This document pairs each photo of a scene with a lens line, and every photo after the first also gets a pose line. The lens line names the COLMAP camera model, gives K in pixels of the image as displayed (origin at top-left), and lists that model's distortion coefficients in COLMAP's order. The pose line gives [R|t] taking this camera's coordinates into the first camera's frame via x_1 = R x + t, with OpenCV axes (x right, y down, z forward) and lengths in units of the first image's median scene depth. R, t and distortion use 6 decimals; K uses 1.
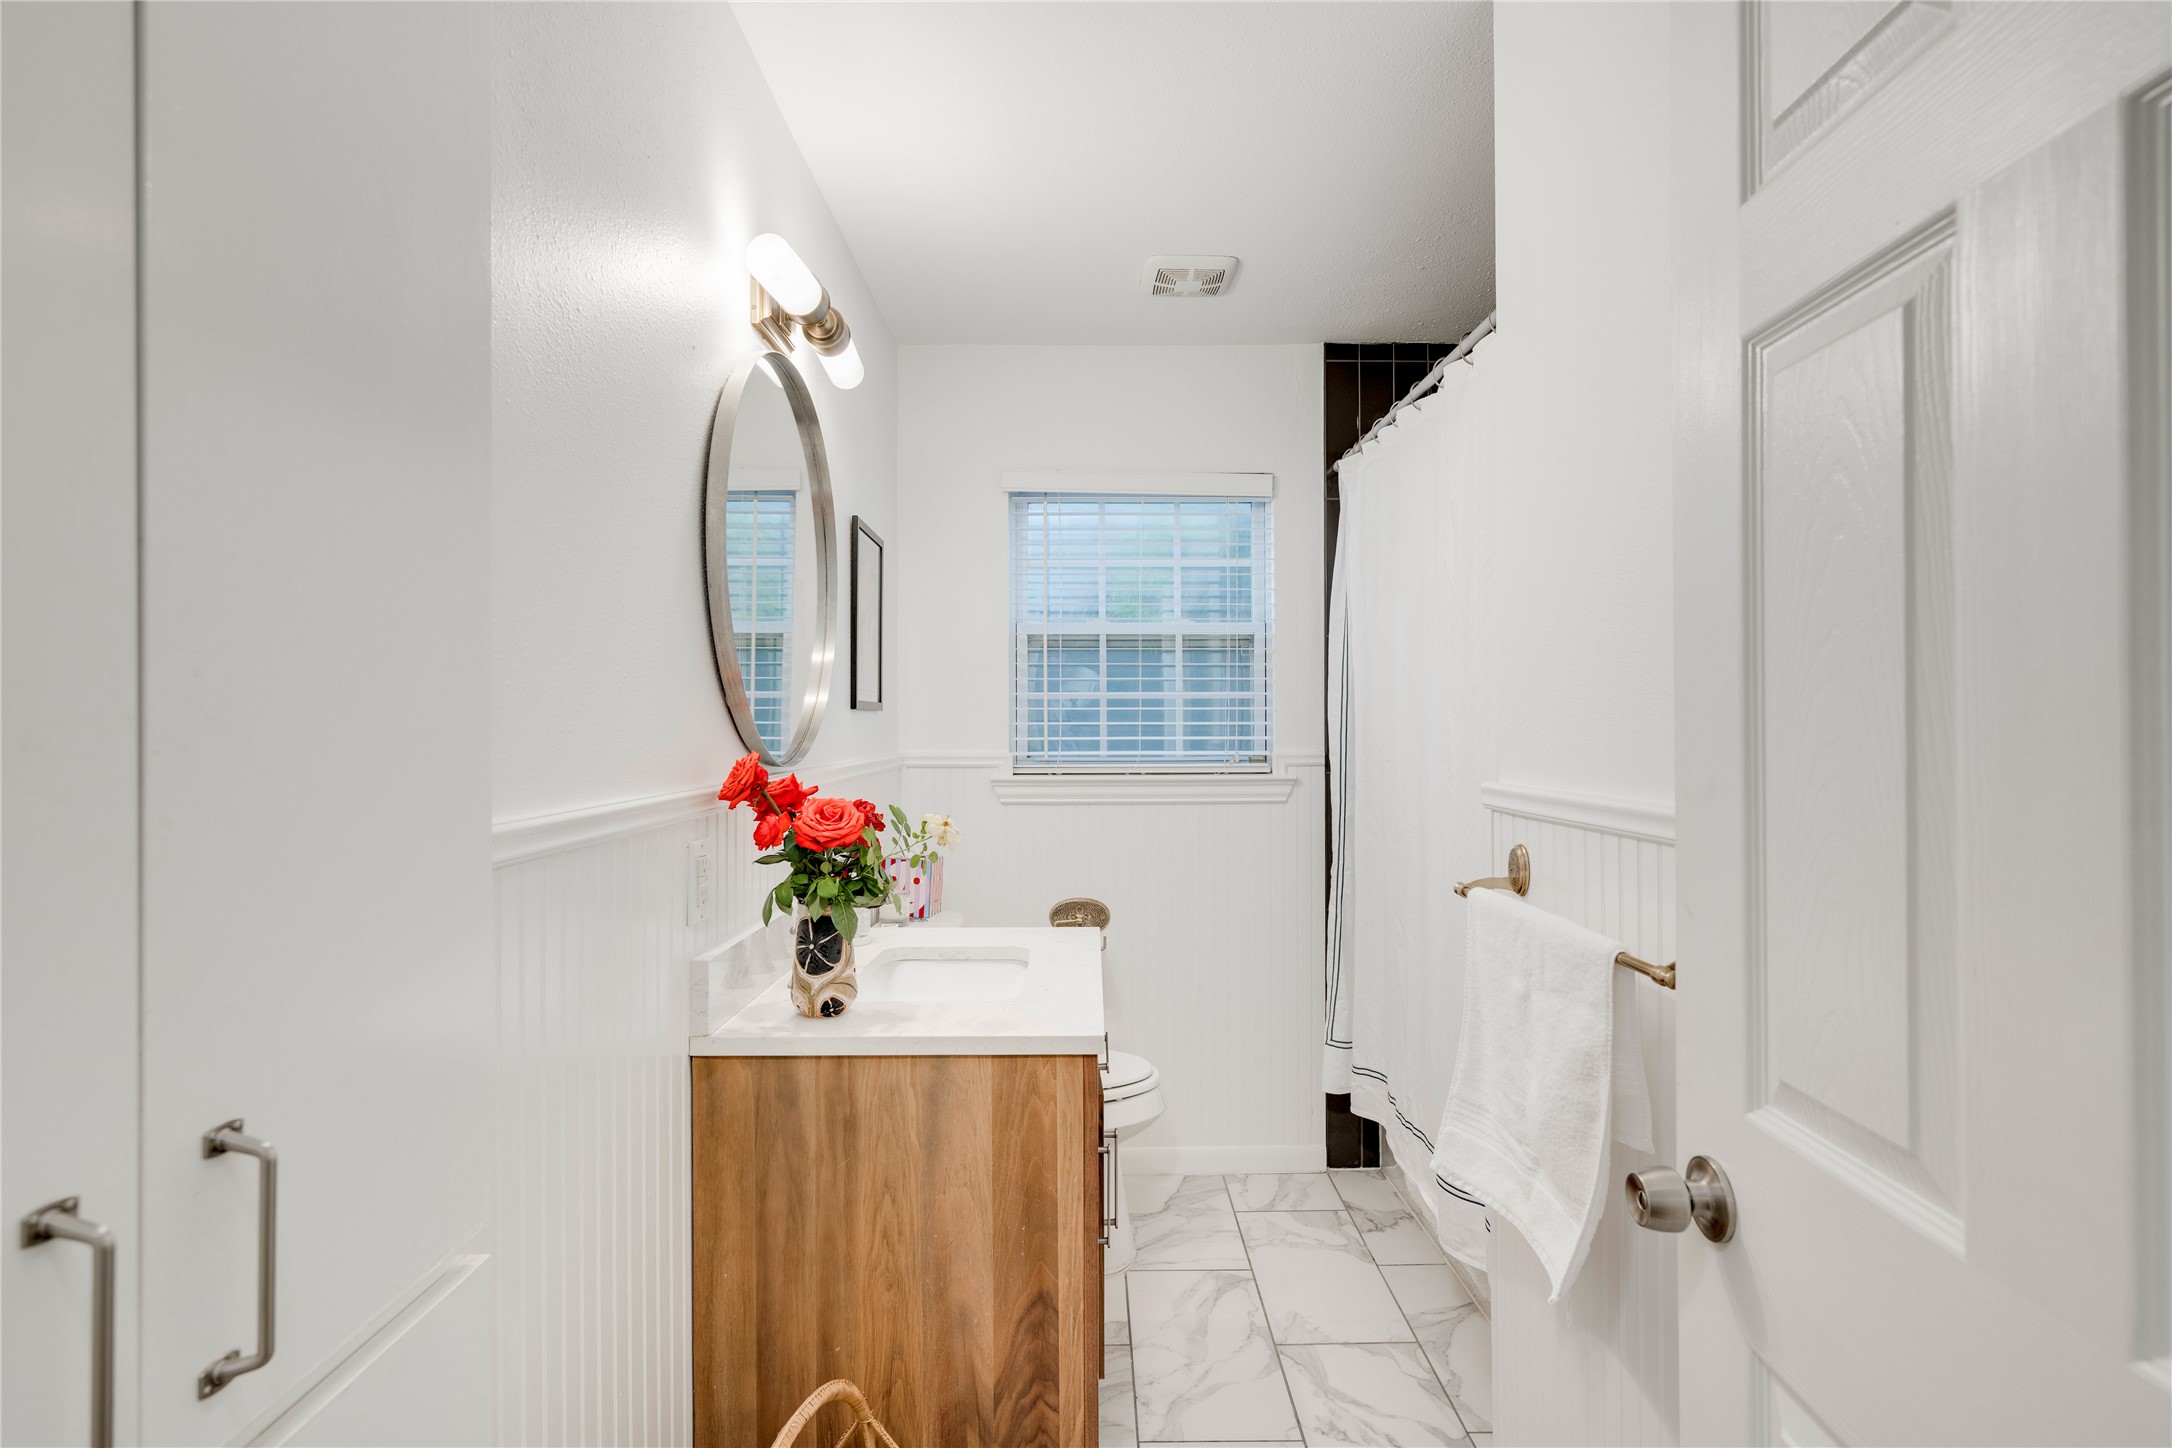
lens RADIAL K [[1092.4, 0, 1084.2], [0, 1092.4, 724.1], [0, 0, 1]] dist [0.001409, -0.001563]
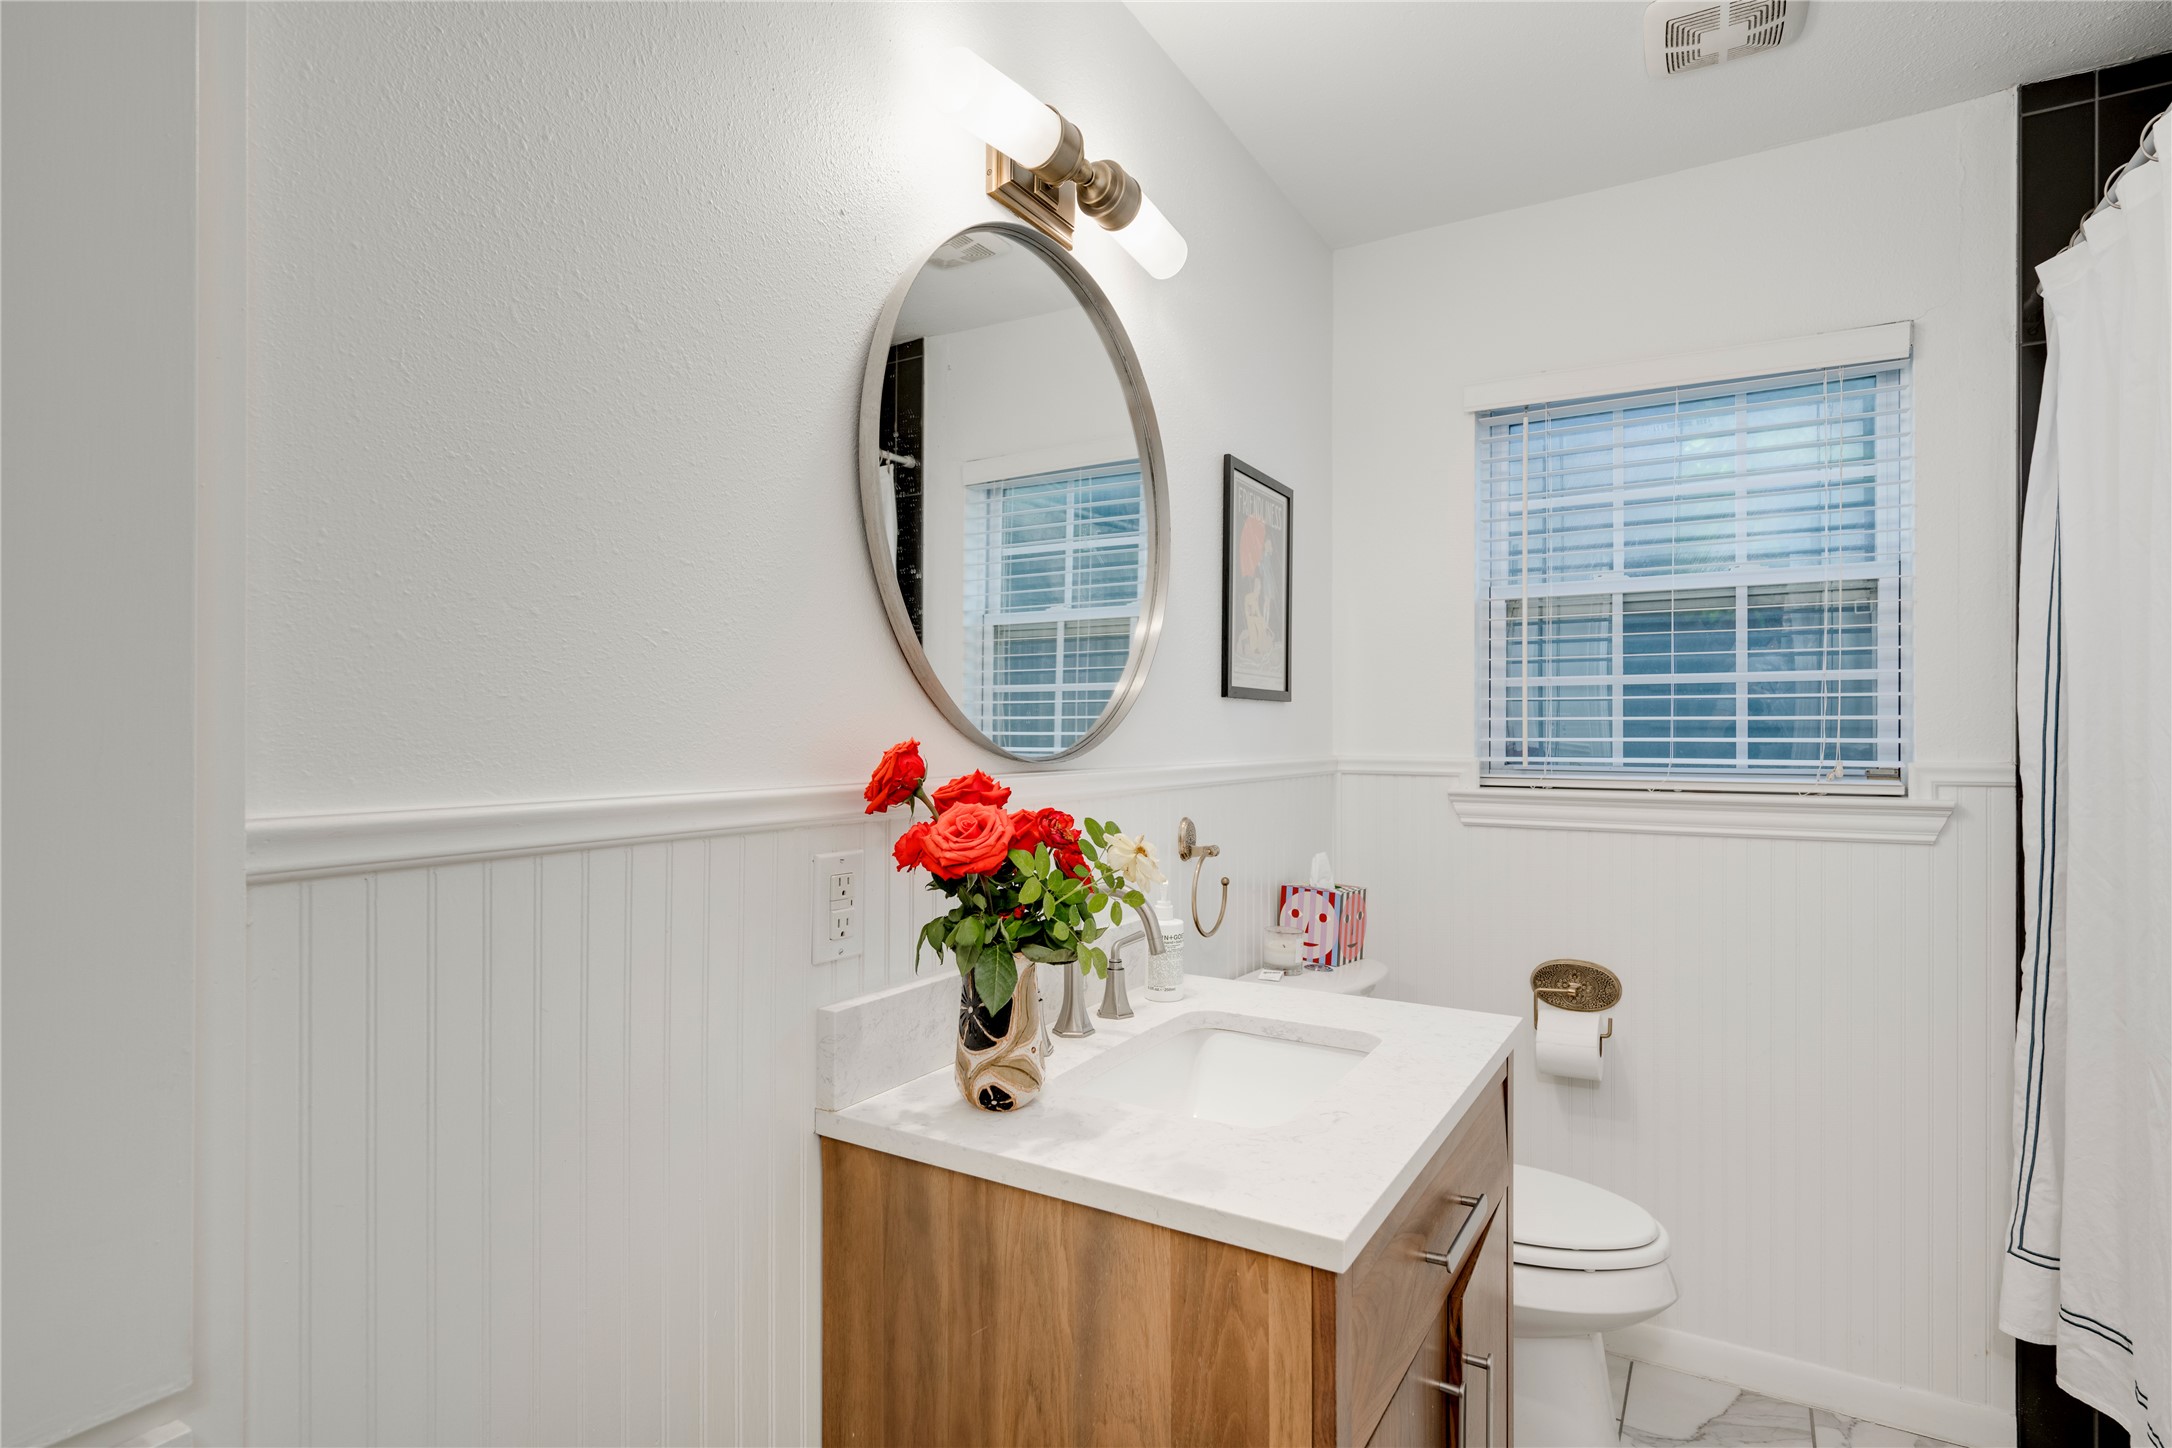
lens RADIAL K [[1092.4, 0, 1085.7], [0, 1092.4, 734.0], [0, 0, 1]] dist [0.001409, -0.001563]
pose [[0.853092, 0.004849, -0.521738, 0.110264], [-0.004875, 0.999987, 0.001323, 0.011895], [0.521738, 0.001415, 0.853105, 0.246956]]
